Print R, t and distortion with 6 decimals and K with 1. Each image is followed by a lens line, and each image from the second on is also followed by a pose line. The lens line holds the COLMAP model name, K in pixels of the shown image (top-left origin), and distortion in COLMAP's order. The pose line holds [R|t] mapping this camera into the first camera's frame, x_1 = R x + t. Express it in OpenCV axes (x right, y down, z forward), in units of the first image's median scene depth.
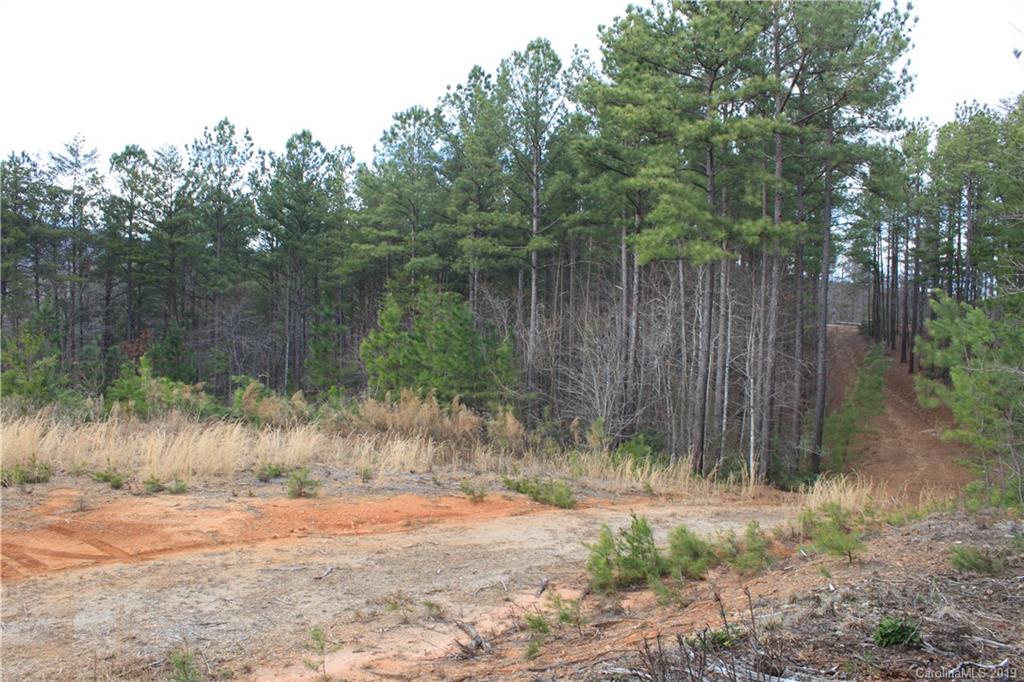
lens RADIAL K [[840.2, 0, 512.0], [0, 840.2, 341.0], [0, 0, 1]] dist [-0.177877, 0.150056]
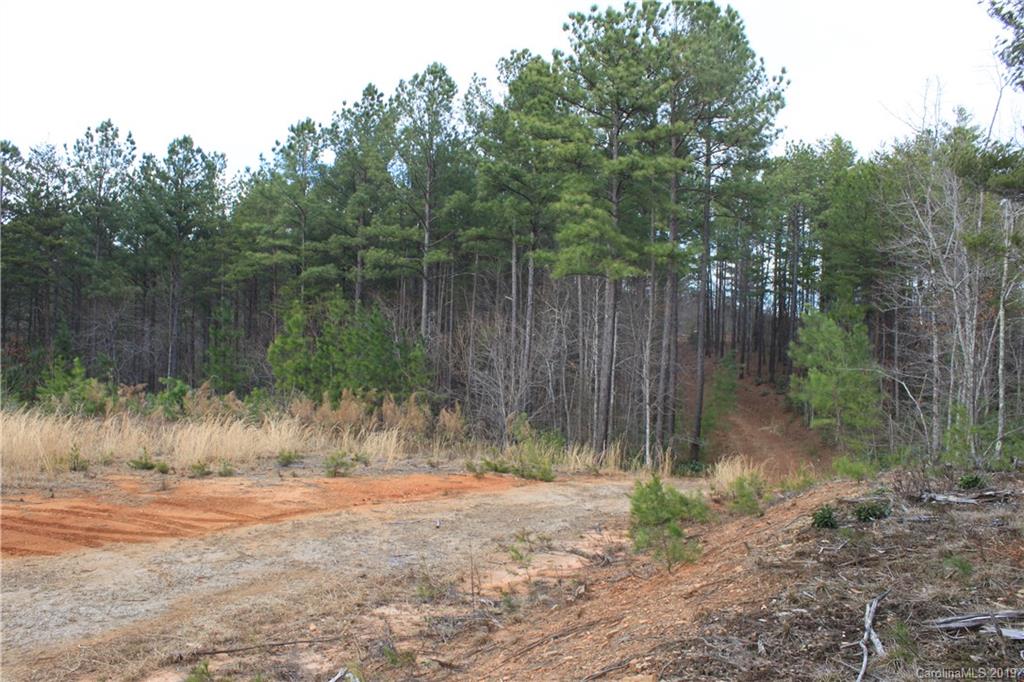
lens RADIAL K [[840.2, 0, 512.0], [0, 840.2, 341.0], [0, 0, 1]] dist [-0.177877, 0.150056]
pose [[0.975837, 0.008094, 0.218349, -0.140613], [-0.005362, 0.999900, -0.013104, 0.008004], [-0.218433, 0.011617, 0.975783, -0.090275]]
